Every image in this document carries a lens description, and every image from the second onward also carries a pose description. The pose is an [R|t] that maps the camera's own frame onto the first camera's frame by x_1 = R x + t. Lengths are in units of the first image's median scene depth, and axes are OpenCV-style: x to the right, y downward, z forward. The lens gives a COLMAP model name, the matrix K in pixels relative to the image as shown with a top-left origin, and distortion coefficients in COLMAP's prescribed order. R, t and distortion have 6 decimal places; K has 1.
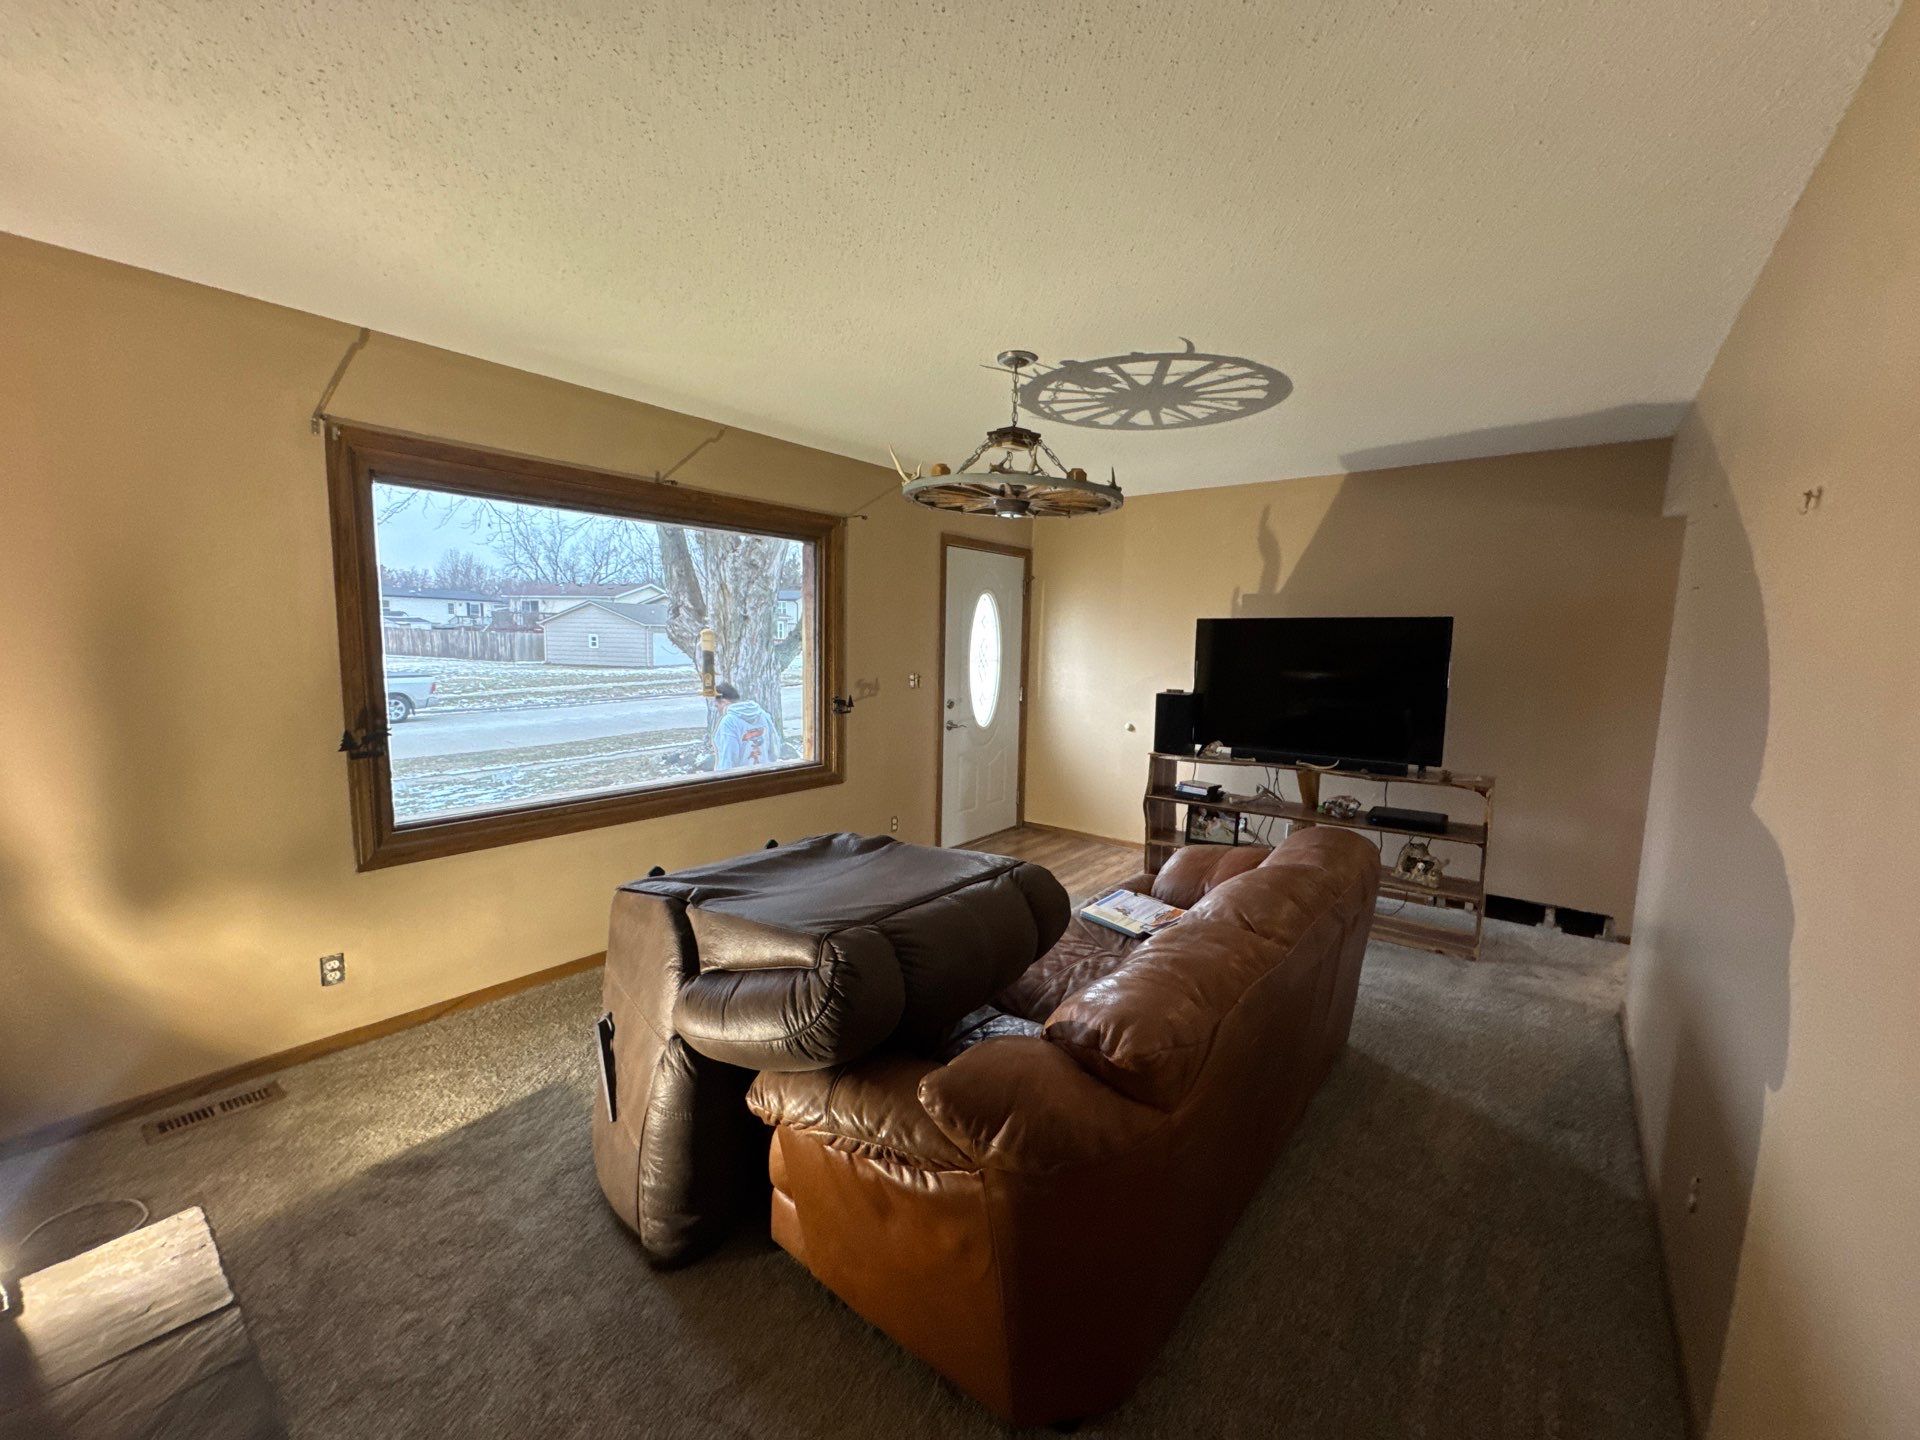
lens RADIAL K [[760.8, 0, 961.1], [0, 760.8, 721.4], [0, 0, 1]] dist [-0.001288, -0.000552]
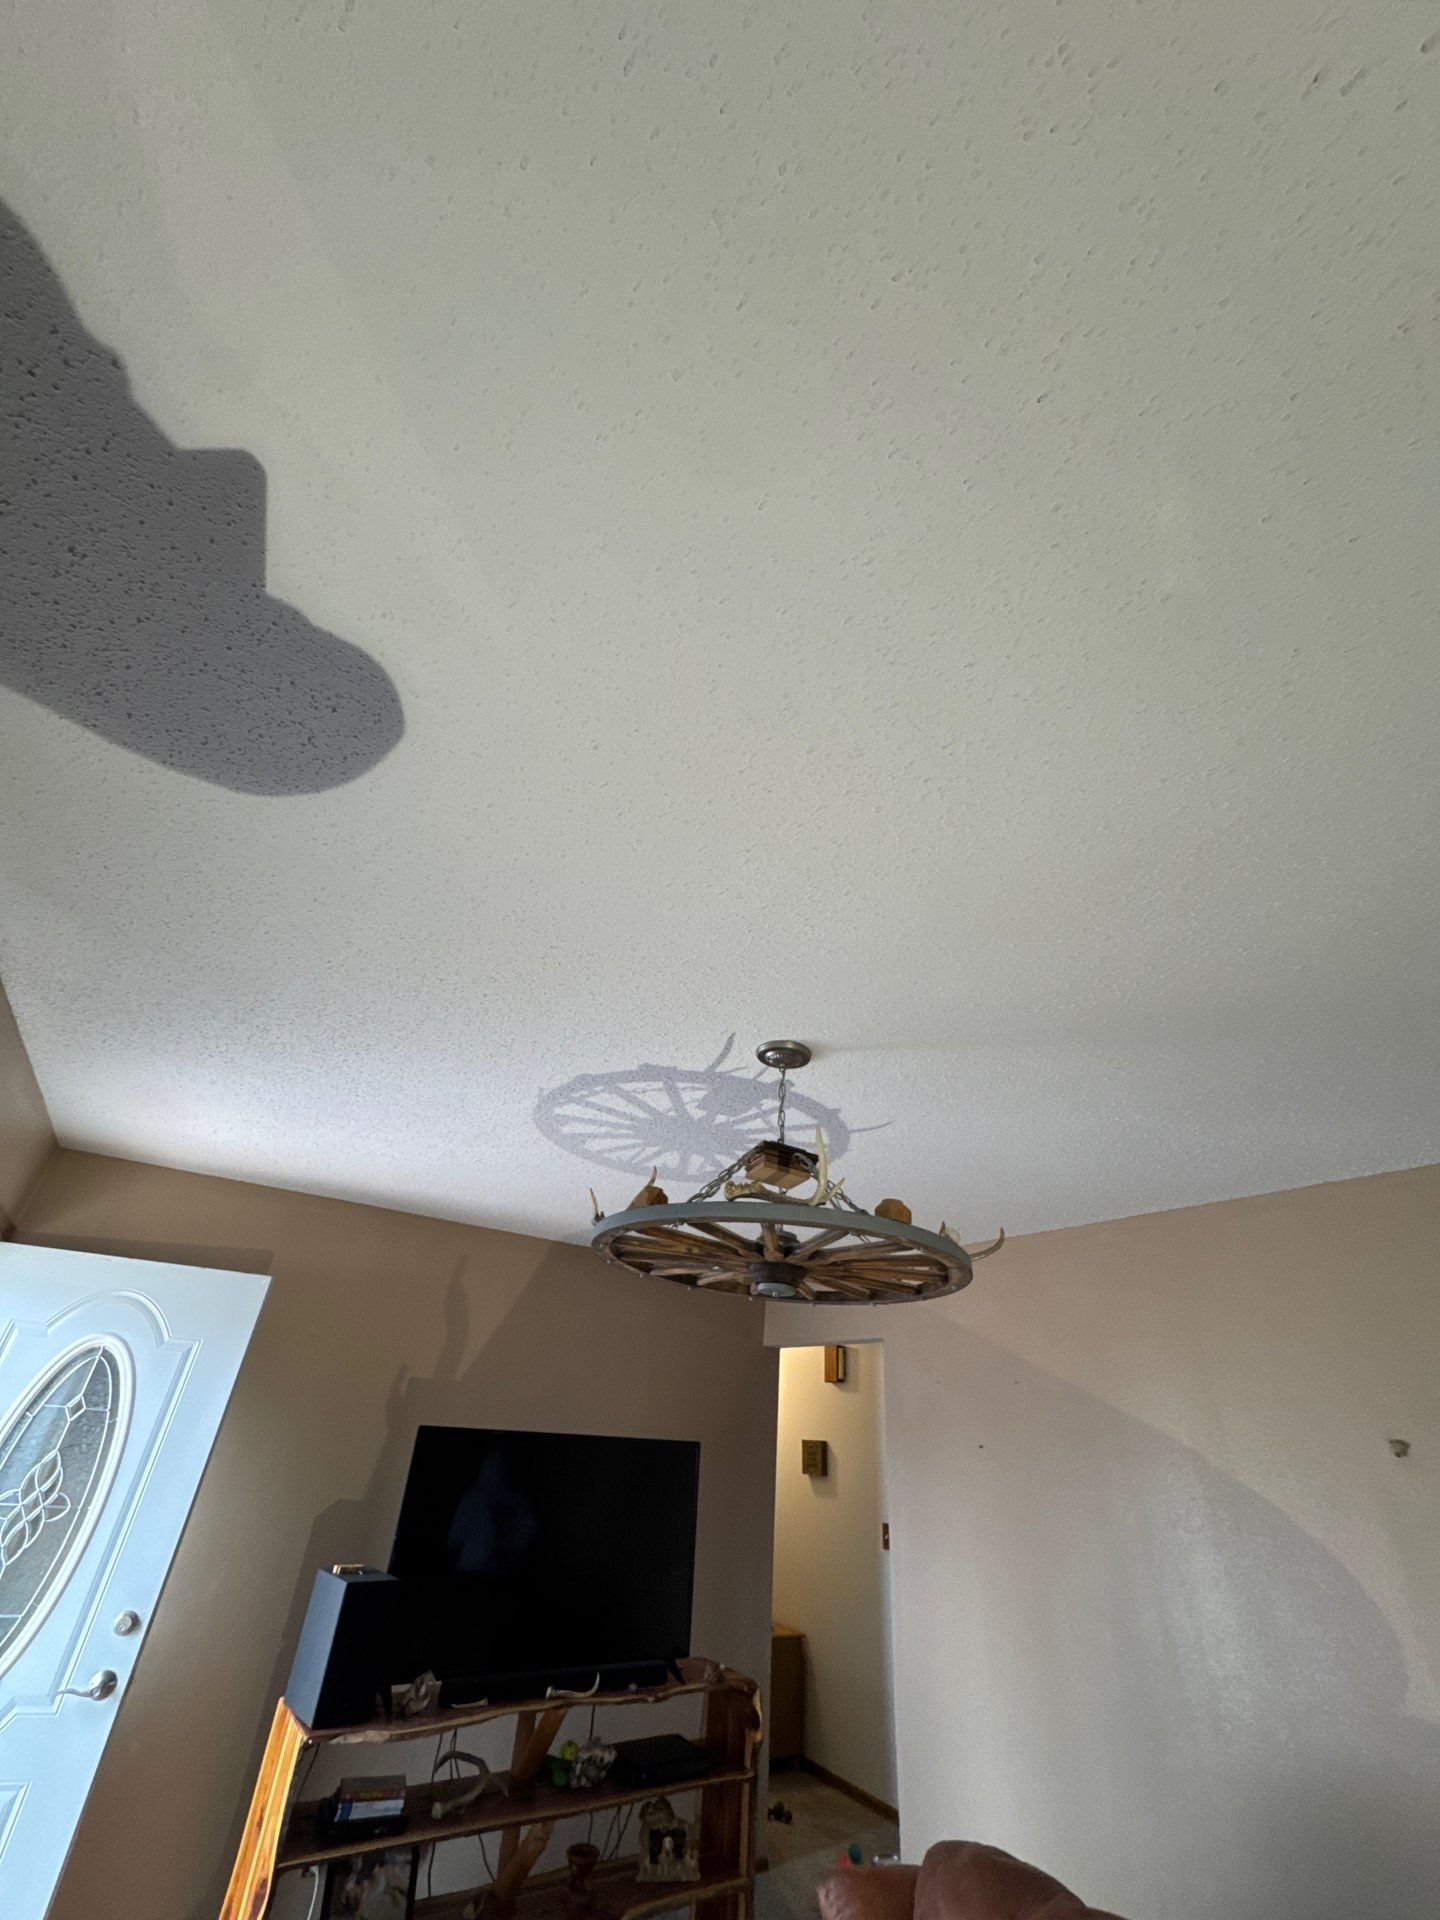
lens RADIAL K [[760.8, 0, 723.9], [0, 760.8, 963.7], [0, 0, 1]] dist [-0.001288, -0.000552]
pose [[0.314488, 0.501022, 0.806272, -0.443053], [0.045643, 0.840404, -0.540035, -0.141280], [-0.948164, 0.206635, 0.241429, 0.703349]]
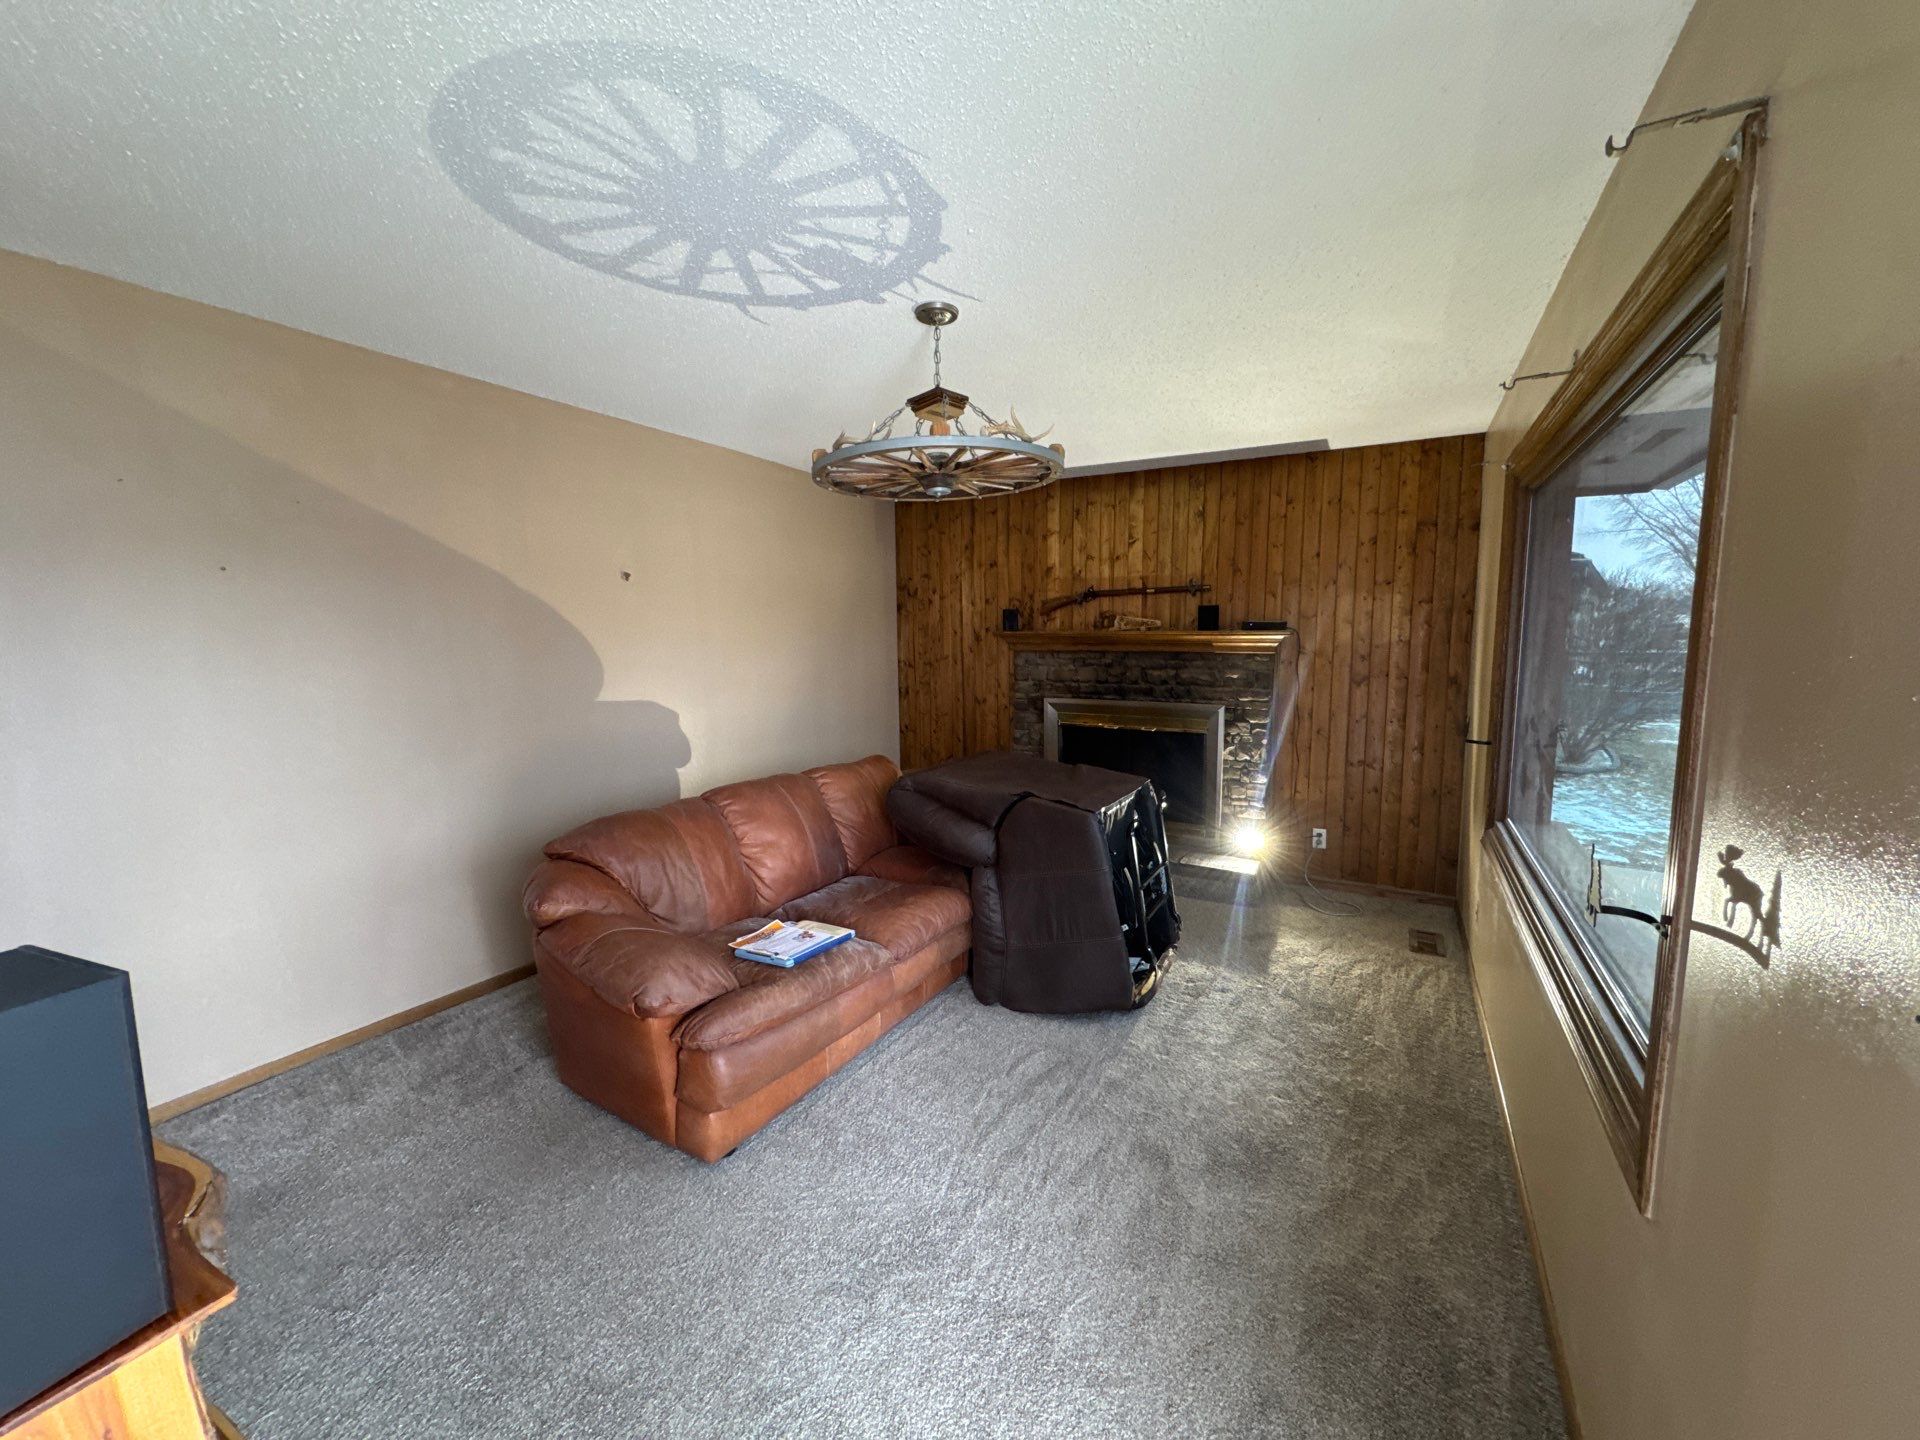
lens RADIAL K [[760.8, 0, 955.1], [0, 760.8, 721.7], [0, 0, 1]] dist [-0.001288, -0.000552]
pose [[-0.988909, 0.003900, -0.148474, 0.148536], [-0.029706, 0.974263, 0.223449, -0.174107], [0.145525, 0.225381, -0.963341, 1.584699]]
